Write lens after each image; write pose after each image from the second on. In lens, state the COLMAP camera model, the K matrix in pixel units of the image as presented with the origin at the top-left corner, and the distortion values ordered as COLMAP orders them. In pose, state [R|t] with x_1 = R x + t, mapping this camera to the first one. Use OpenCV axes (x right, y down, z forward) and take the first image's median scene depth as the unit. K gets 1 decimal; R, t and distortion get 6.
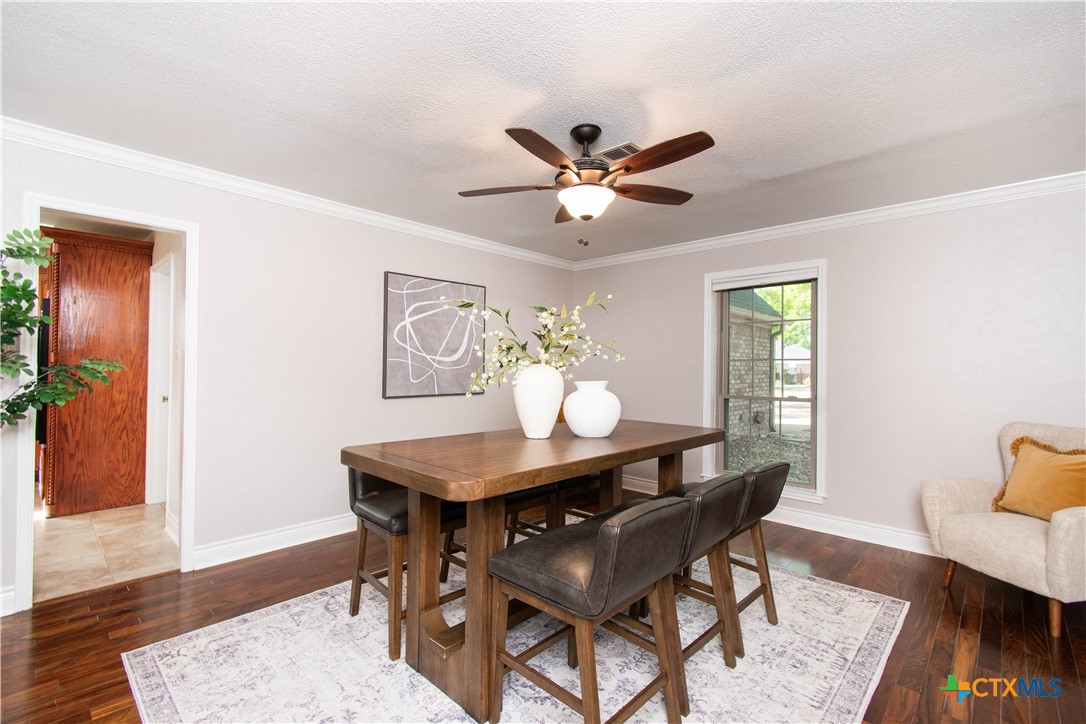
lens RADIAL K [[479.0, 0, 539.6], [0, 479.0, 363.4], [0, 0, 1]] dist [0.001005, -0.000799]
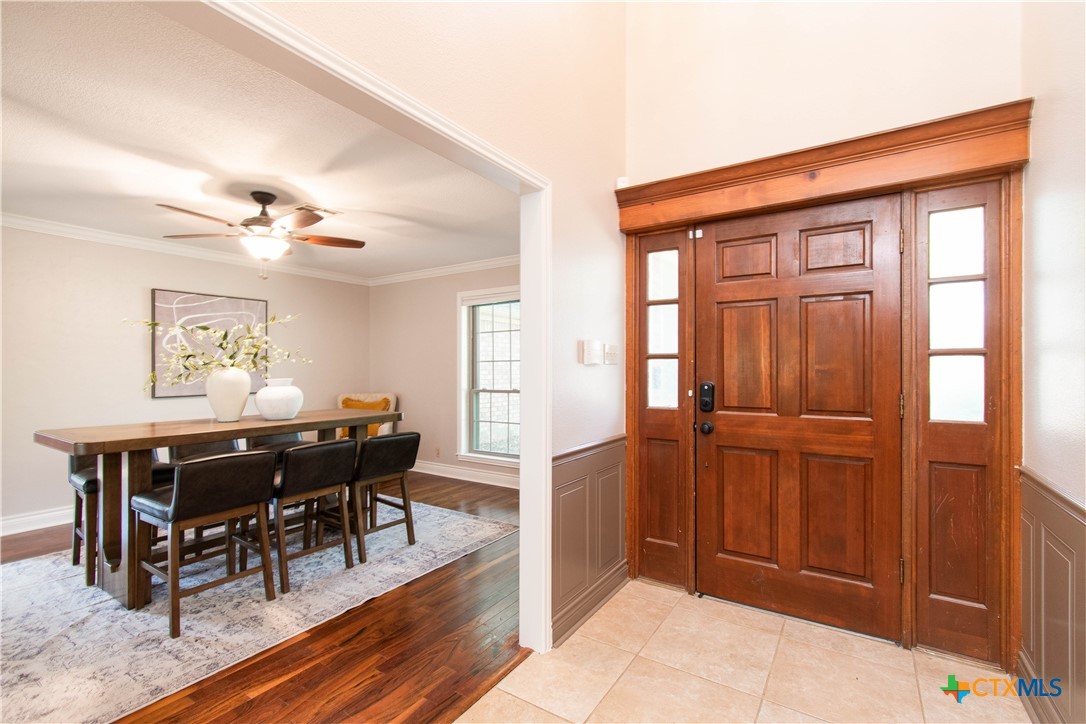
lens RADIAL K [[479.0, 0, 539.6], [0, 479.0, 363.4], [0, 0, 1]] dist [0.001005, -0.000799]
pose [[0.983544, -0.013993, 0.180124, 0.565510], [0.014629, 0.999891, -0.002207, 0.007133], [-0.180073, 0.004806, 0.983641, -0.450362]]
